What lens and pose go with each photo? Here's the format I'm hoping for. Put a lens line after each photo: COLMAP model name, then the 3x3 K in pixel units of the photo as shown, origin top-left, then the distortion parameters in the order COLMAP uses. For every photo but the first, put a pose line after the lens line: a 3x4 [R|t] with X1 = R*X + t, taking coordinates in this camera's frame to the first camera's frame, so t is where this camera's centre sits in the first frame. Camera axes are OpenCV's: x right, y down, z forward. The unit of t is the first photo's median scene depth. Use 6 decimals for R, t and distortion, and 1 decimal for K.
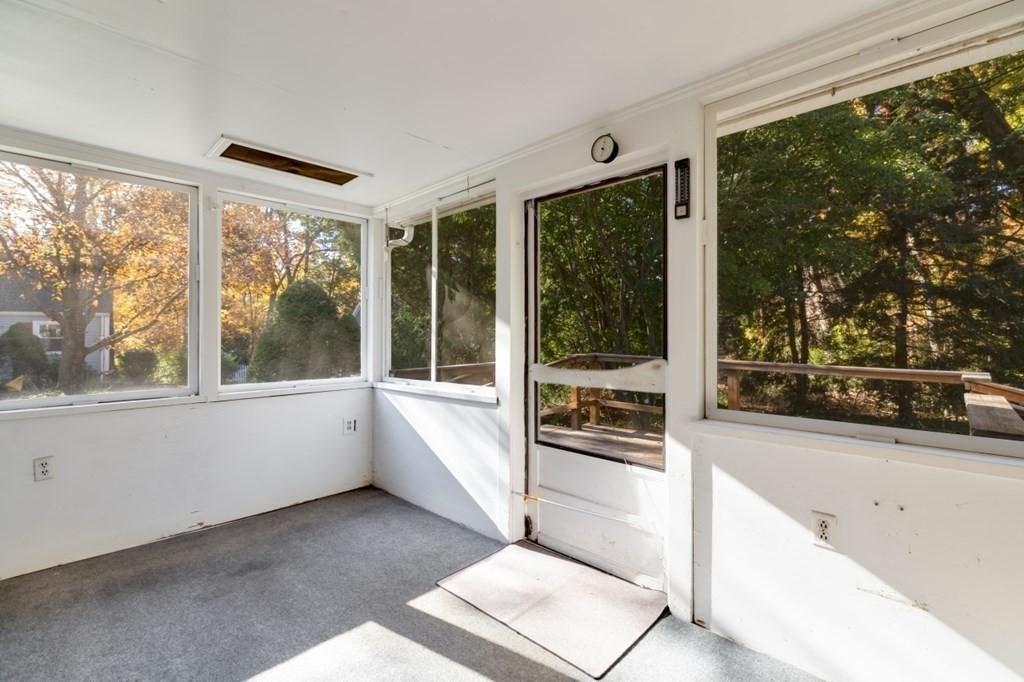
lens RADIAL K [[459.0, 0, 514.5], [0, 459.0, 327.8], [0, 0, 1]] dist [0.004859, 0.000047]
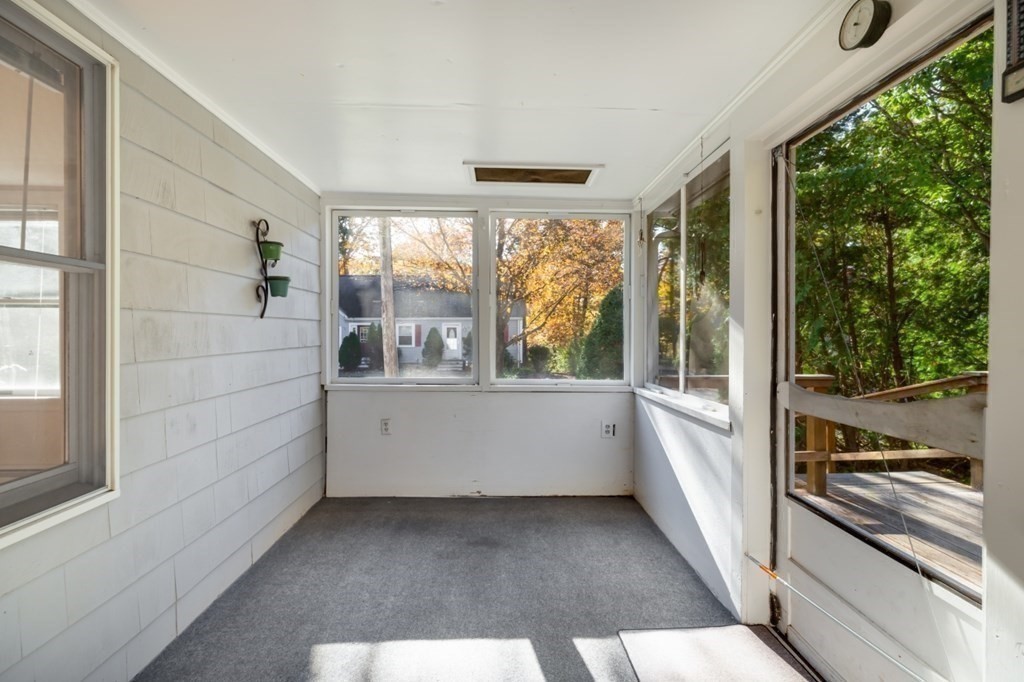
lens RADIAL K [[458.6, 0, 514.0], [0, 458.6, 333.3], [0, 0, 1]] dist [0.002430, 0.000175]
pose [[0.727690, 0.008706, -0.685851, 0.218811], [-0.001747, 0.999940, 0.010839, -0.001316], [0.685904, -0.006689, 0.727661, 0.213209]]
